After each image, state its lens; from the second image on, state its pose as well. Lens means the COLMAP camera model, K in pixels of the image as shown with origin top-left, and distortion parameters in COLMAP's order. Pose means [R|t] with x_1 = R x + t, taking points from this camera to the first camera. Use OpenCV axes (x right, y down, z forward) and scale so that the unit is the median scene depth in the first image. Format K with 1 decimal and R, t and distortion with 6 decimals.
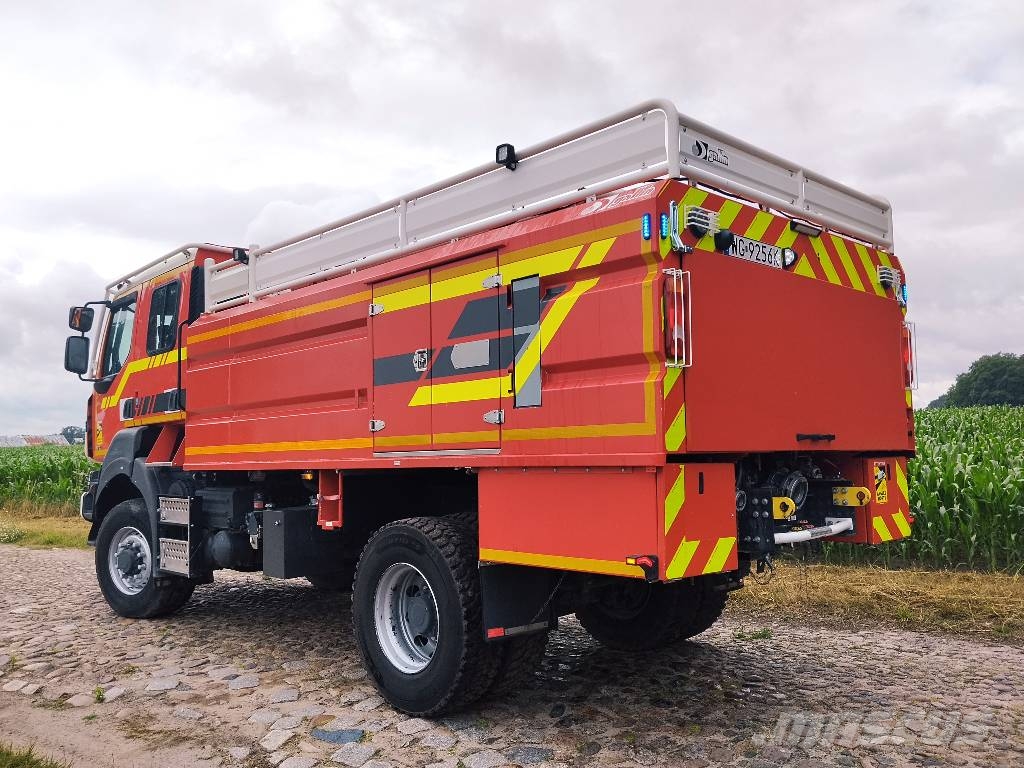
lens RADIAL K [[860.3, 0, 512.0], [0, 860.3, 384.0], [0, 0, 1]] dist [0.102521, -0.184067]
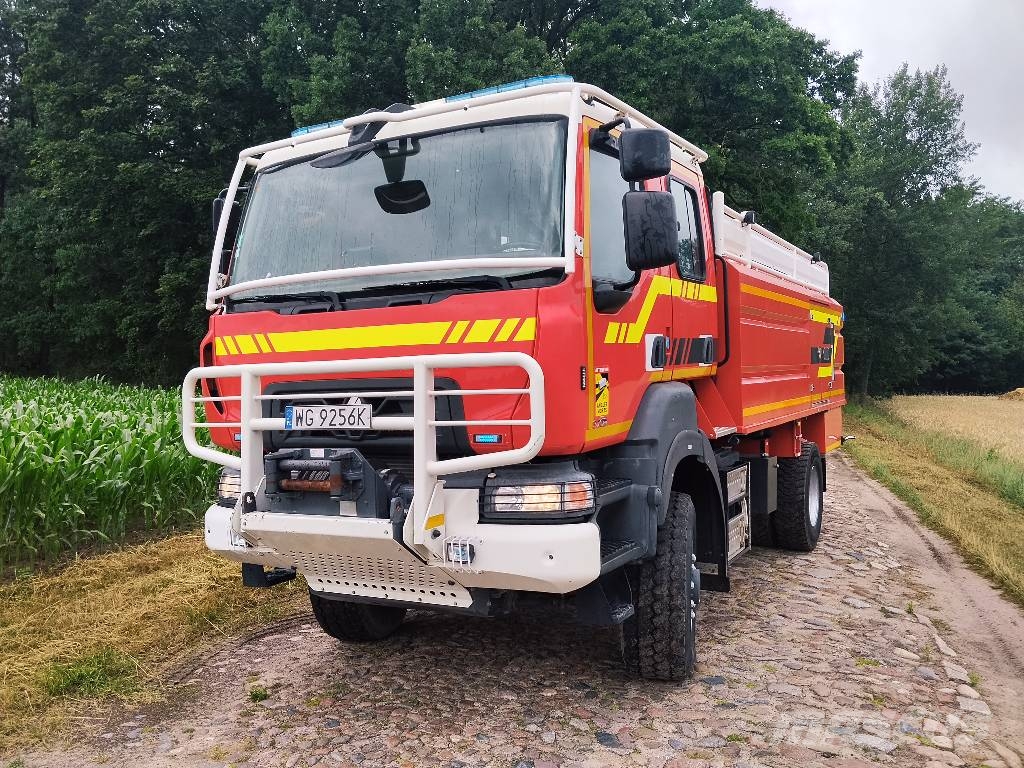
lens RADIAL K [[860.3, 0, 512.0], [0, 860.3, 384.0], [0, 0, 1]] dist [0.102521, -0.184067]
pose [[-0.300478, 0.011510, 0.953719, -1.708758], [-0.048802, 0.998432, -0.027425, 0.125375], [-0.952539, -0.054784, -0.299445, 2.224280]]
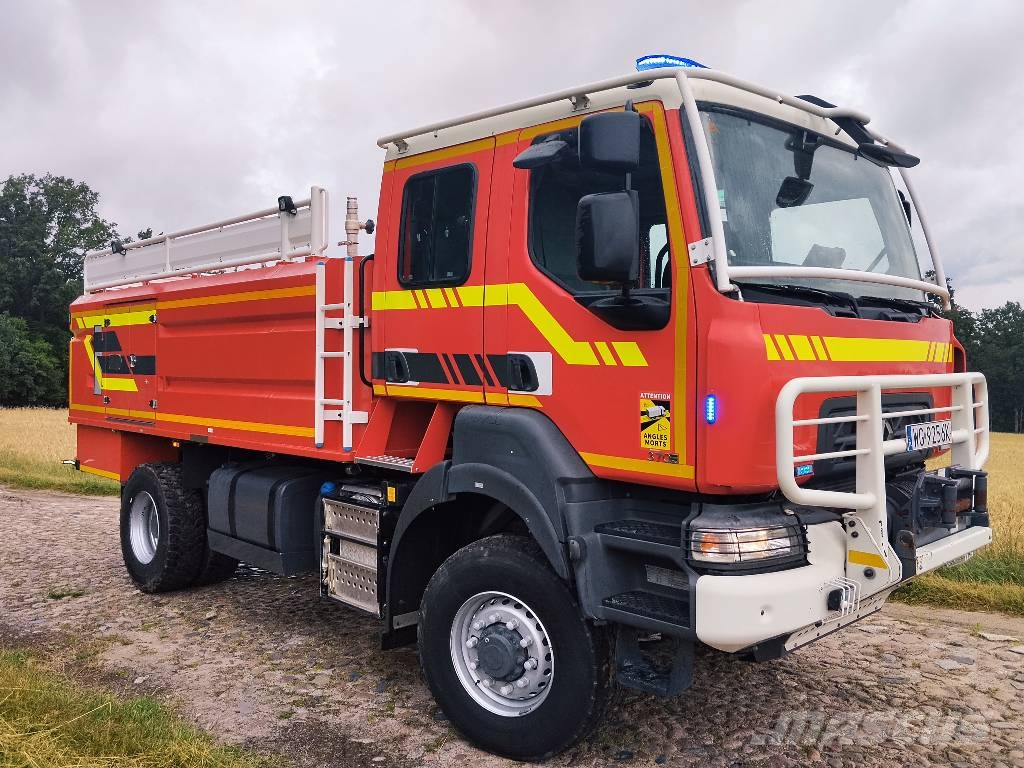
lens RADIAL K [[860.3, 0, 512.0], [0, 860.3, 384.0], [0, 0, 1]] dist [0.102521, -0.184067]
pose [[-0.999925, 0.011048, -0.005198, -0.392826], [0.011356, 0.997923, -0.063403, 0.144228], [0.004486, -0.063457, -0.997974, 2.982986]]
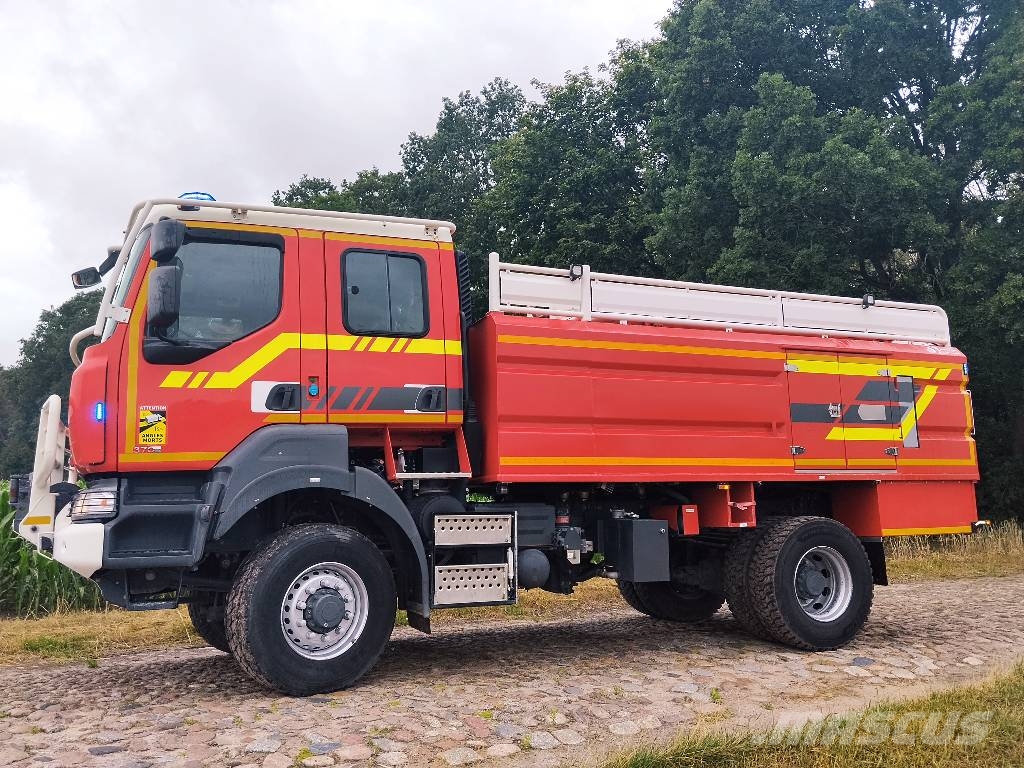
lens RADIAL K [[860.3, 0, 512.0], [0, 860.3, 384.0], [0, 0, 1]] dist [0.102521, -0.184067]
pose [[0.355209, 0.151736, 0.922390, -1.785655], [-0.062703, 0.988383, -0.138445, 0.180576], [-0.932682, -0.008660, 0.360597, 1.004946]]
